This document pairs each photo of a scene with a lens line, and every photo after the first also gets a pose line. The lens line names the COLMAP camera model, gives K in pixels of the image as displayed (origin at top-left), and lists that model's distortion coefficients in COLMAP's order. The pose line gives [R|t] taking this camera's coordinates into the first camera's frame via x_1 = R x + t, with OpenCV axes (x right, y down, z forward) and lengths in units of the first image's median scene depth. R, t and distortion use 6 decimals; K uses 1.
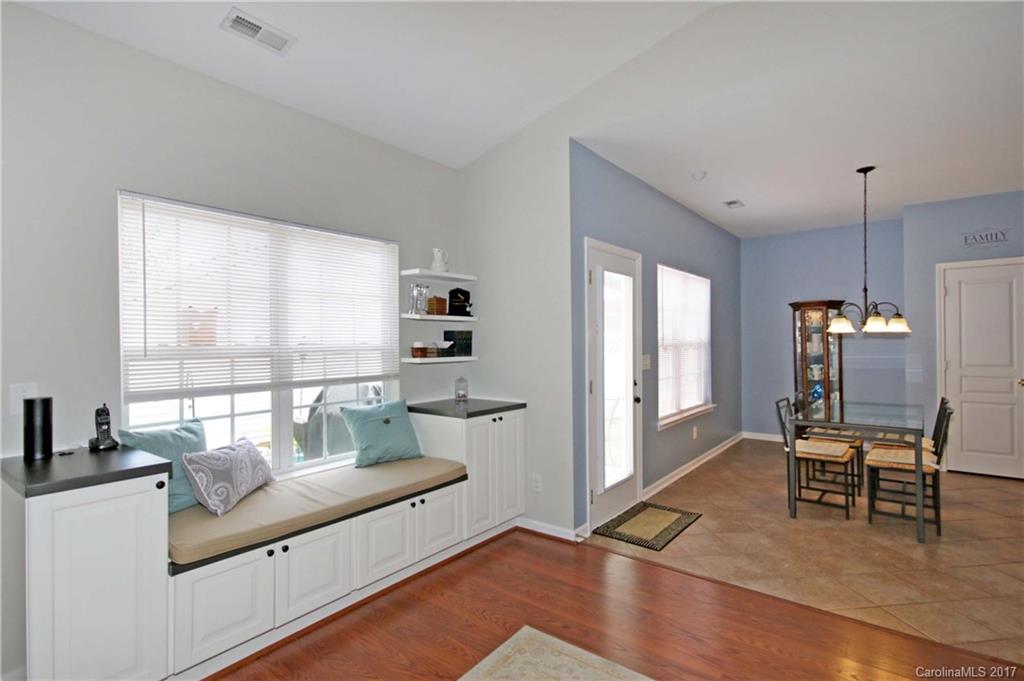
lens RADIAL K [[484.9, 0, 512.0], [0, 484.9, 340.5], [0, 0, 1]] dist [0.001178, 0.000139]
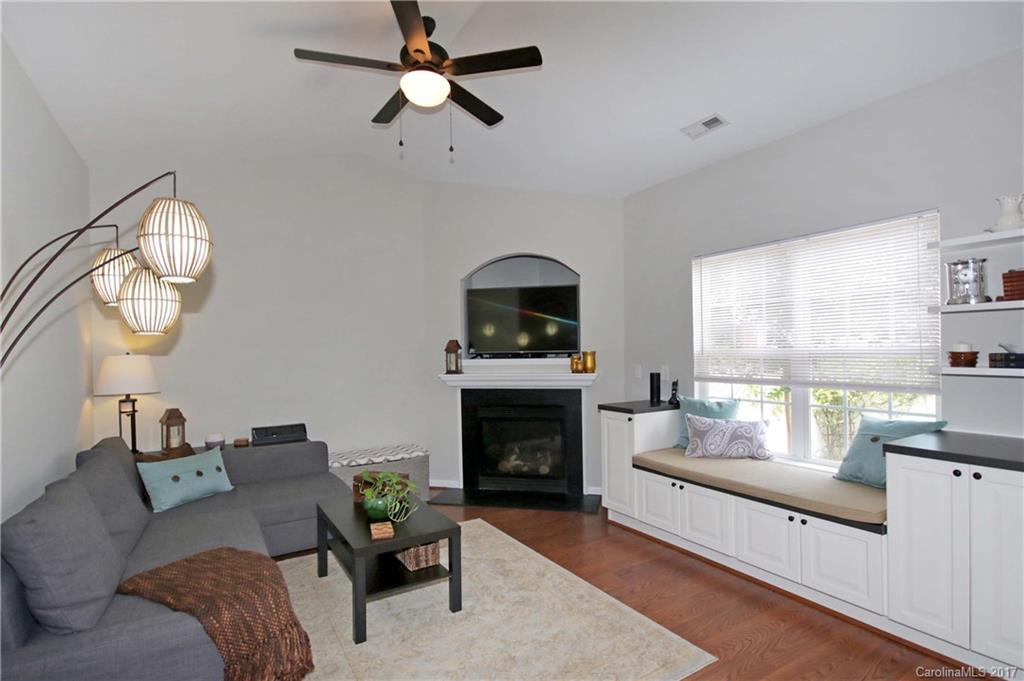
lens RADIAL K [[484.9, 0, 512.0], [0, 484.9, 340.5], [0, 0, 1]] dist [0.001178, 0.000139]
pose [[-0.329835, -0.000177, -0.944038, 0.908234], [0.019636, 0.999782, -0.007048, -0.013207], [0.943834, -0.020862, -0.329760, 0.838999]]
